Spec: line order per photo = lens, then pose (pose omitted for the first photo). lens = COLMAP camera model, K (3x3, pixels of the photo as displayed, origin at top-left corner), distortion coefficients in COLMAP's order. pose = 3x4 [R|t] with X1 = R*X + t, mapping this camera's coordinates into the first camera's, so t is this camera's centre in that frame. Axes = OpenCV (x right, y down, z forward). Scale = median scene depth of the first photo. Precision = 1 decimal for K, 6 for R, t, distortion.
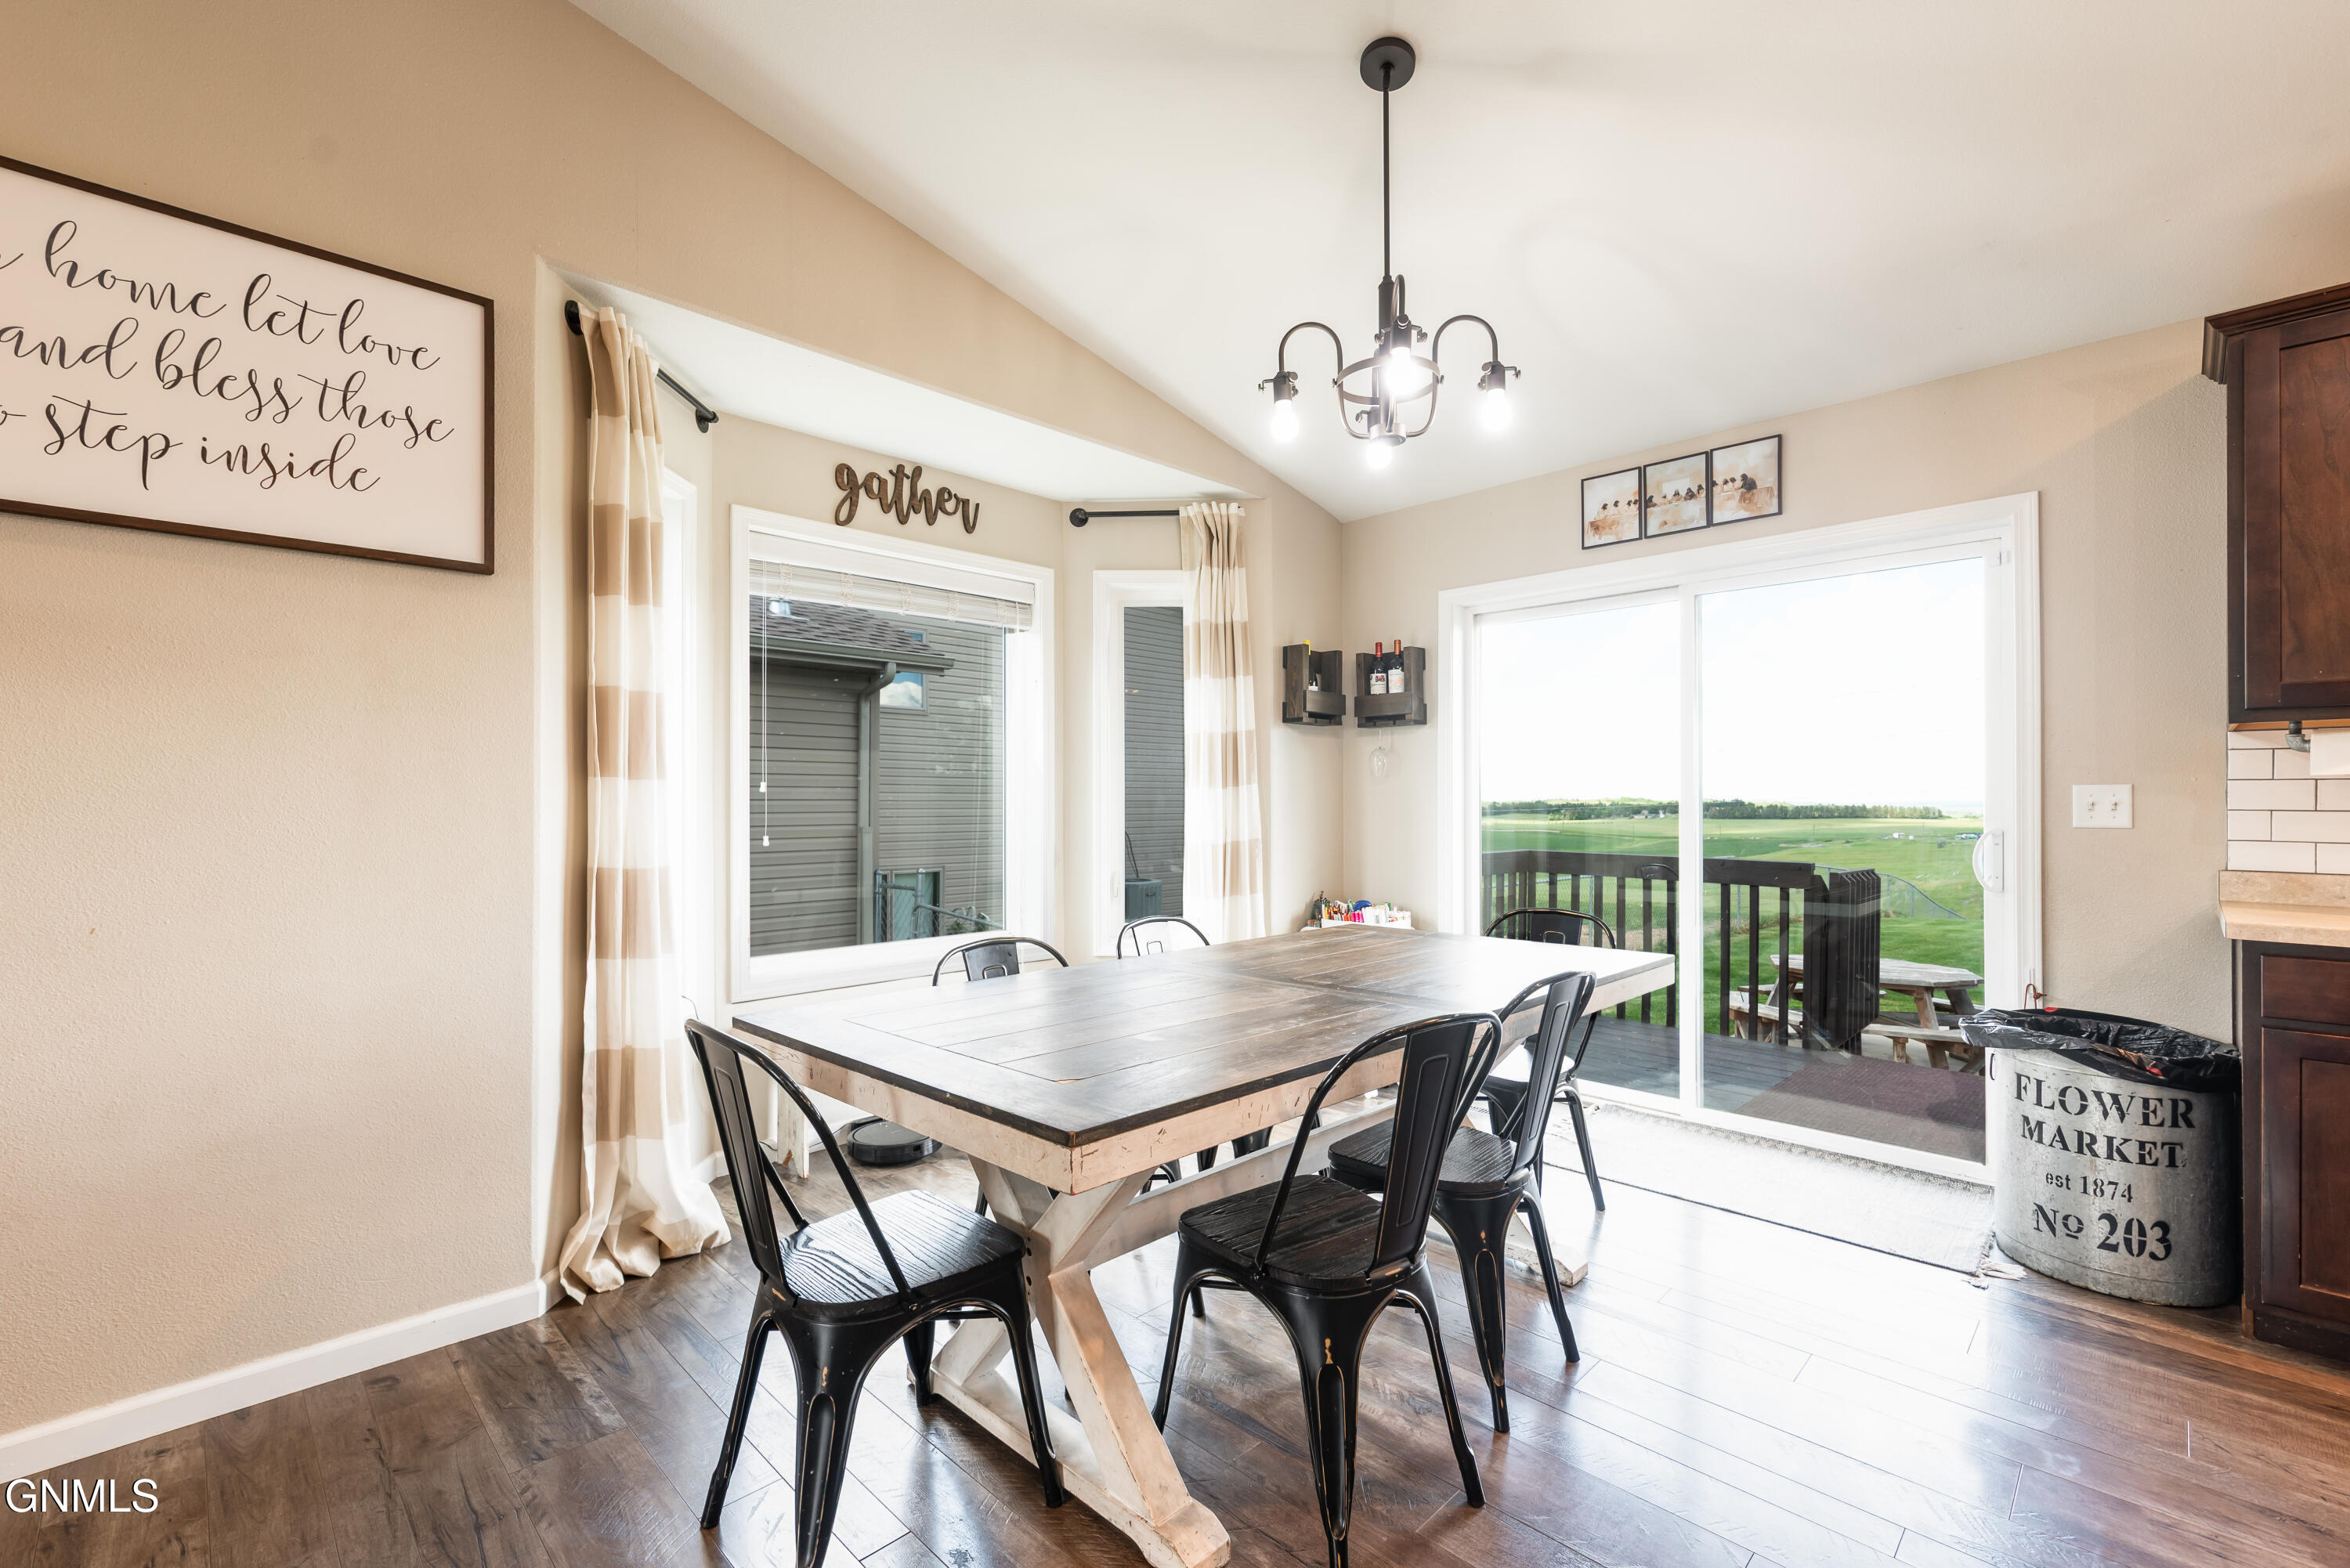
lens RADIAL K [[1007.4, 0, 1181.8], [0, 1007.4, 797.1], [0, 0, 1]] dist [0.000213, -0.000326]
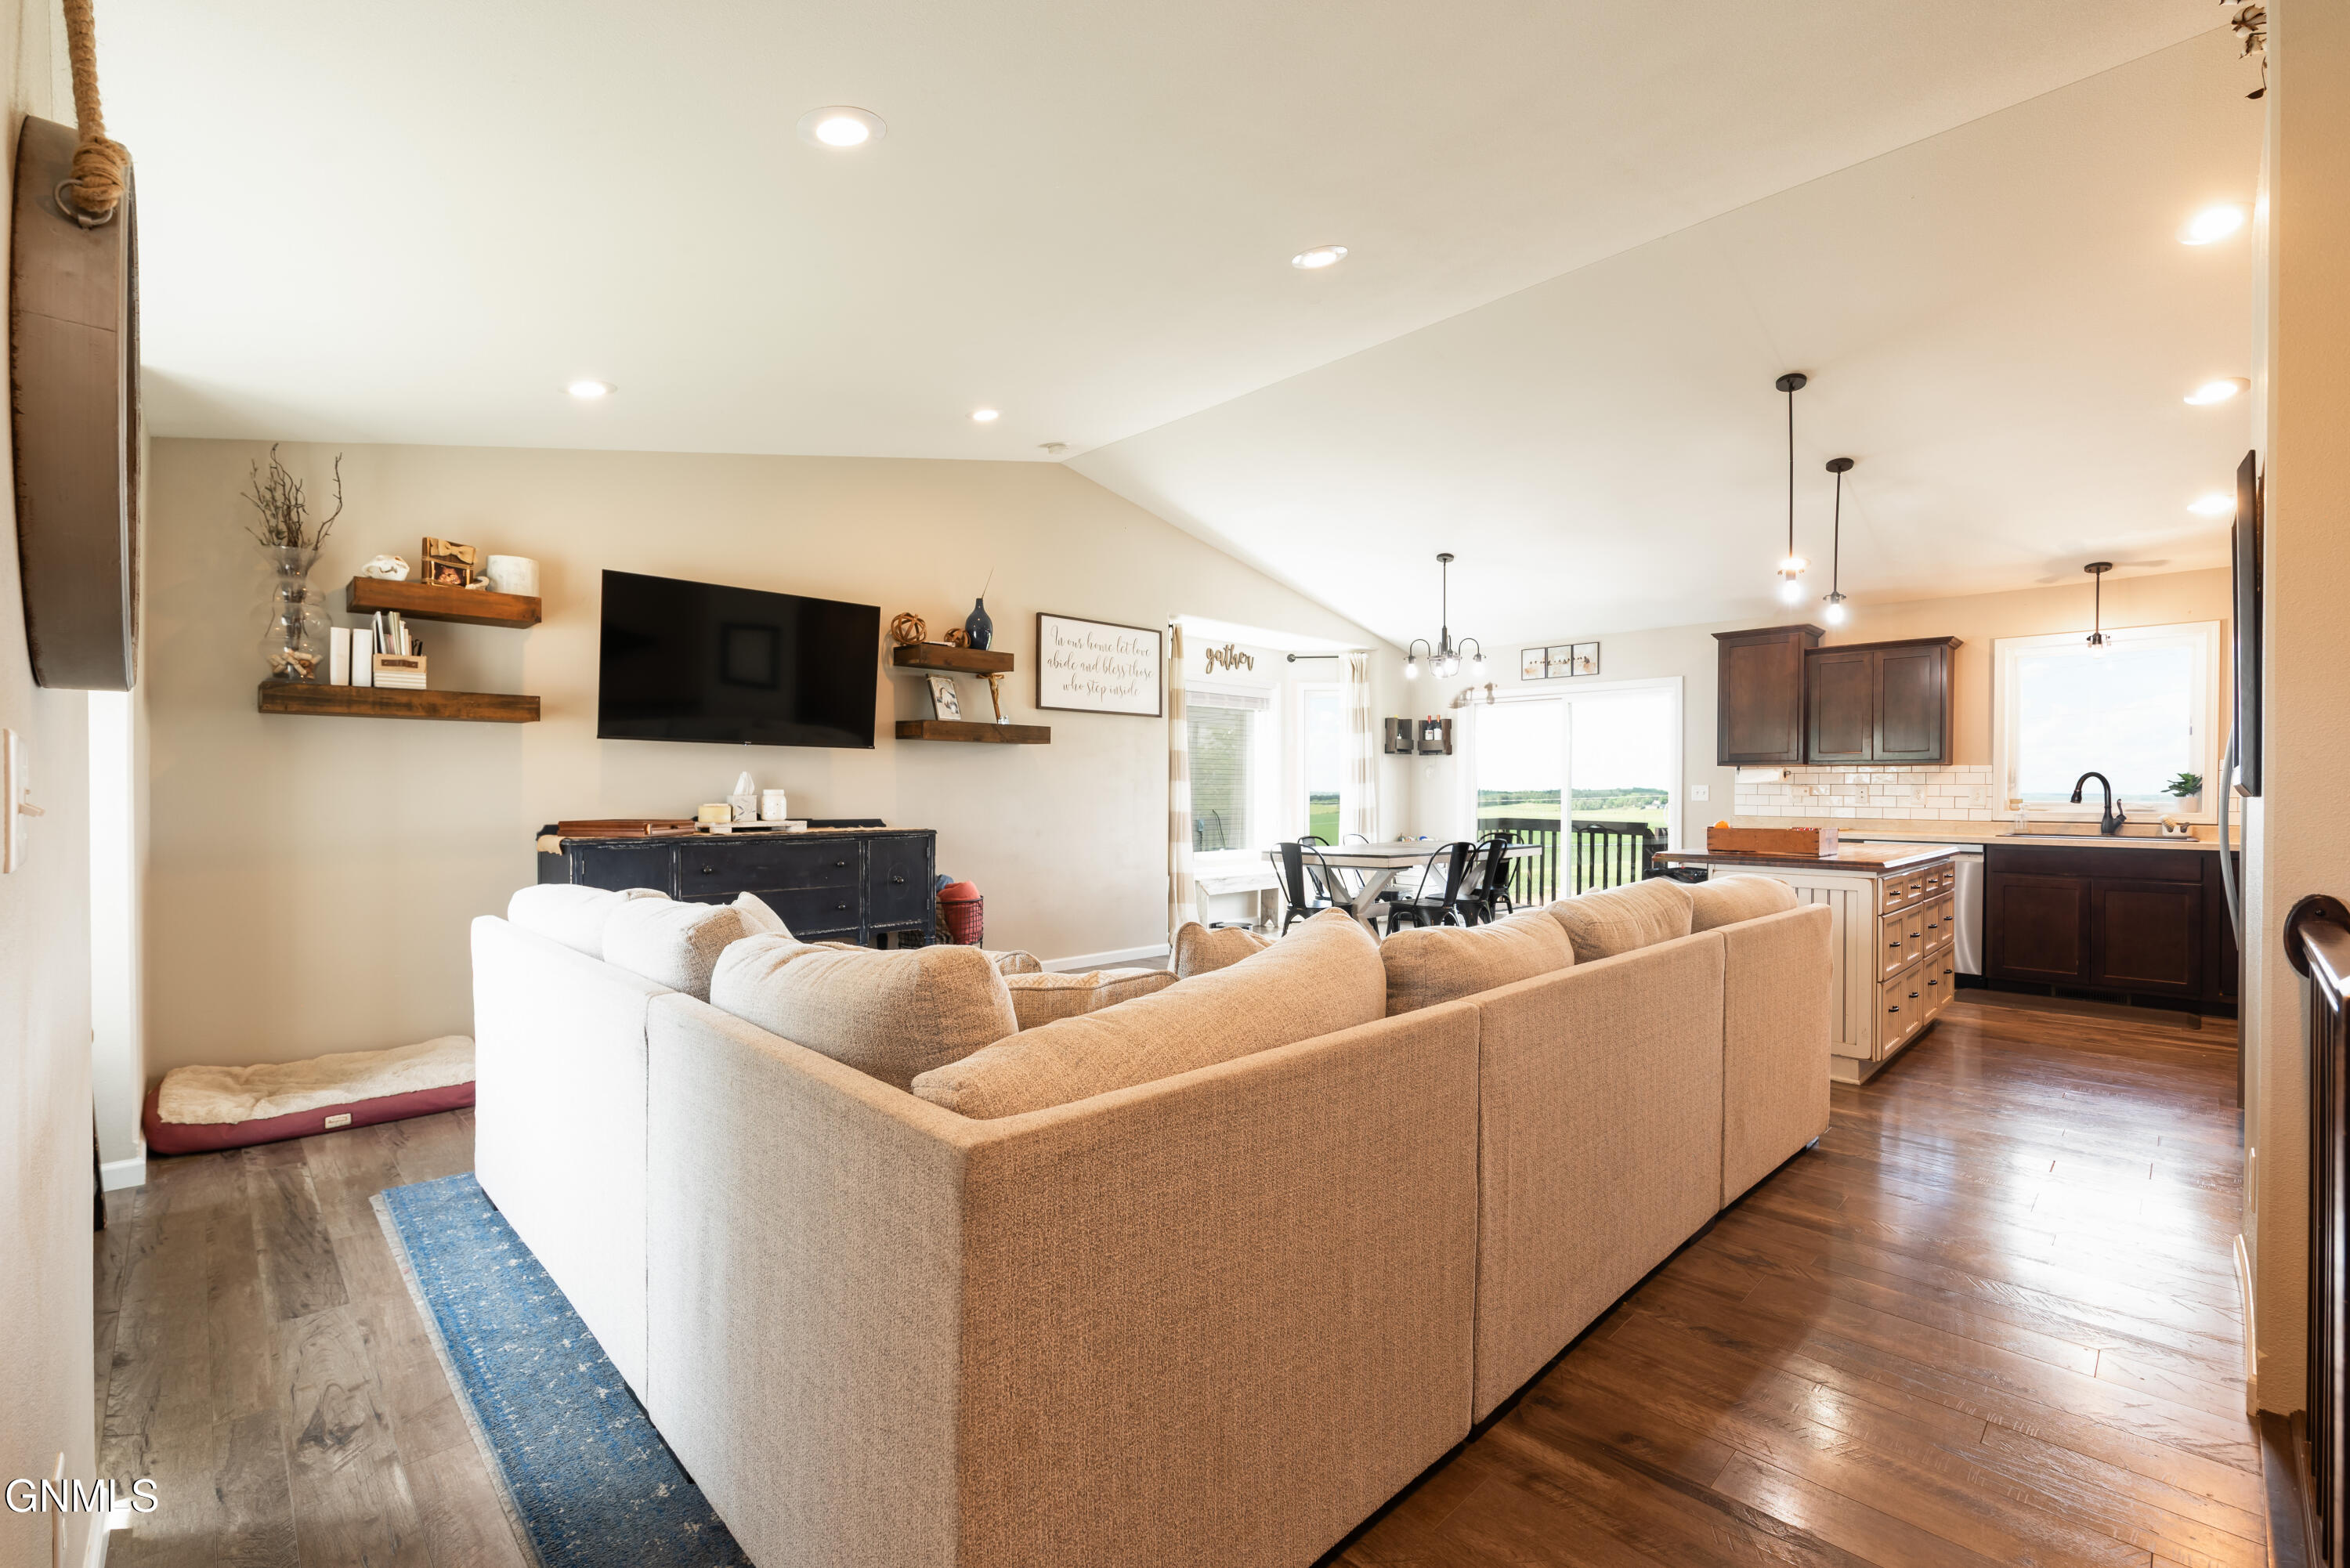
lens RADIAL K [[1007.4, 0, 1181.5], [0, 1007.4, 795.0], [0, 0, 1]] dist [0.000213, -0.000326]
pose [[0.999948, 0.003936, -0.009364, -0.536758], [-0.003849, 0.999949, 0.009311, -0.006403], [0.009401, -0.009274, 0.999913, -1.977338]]
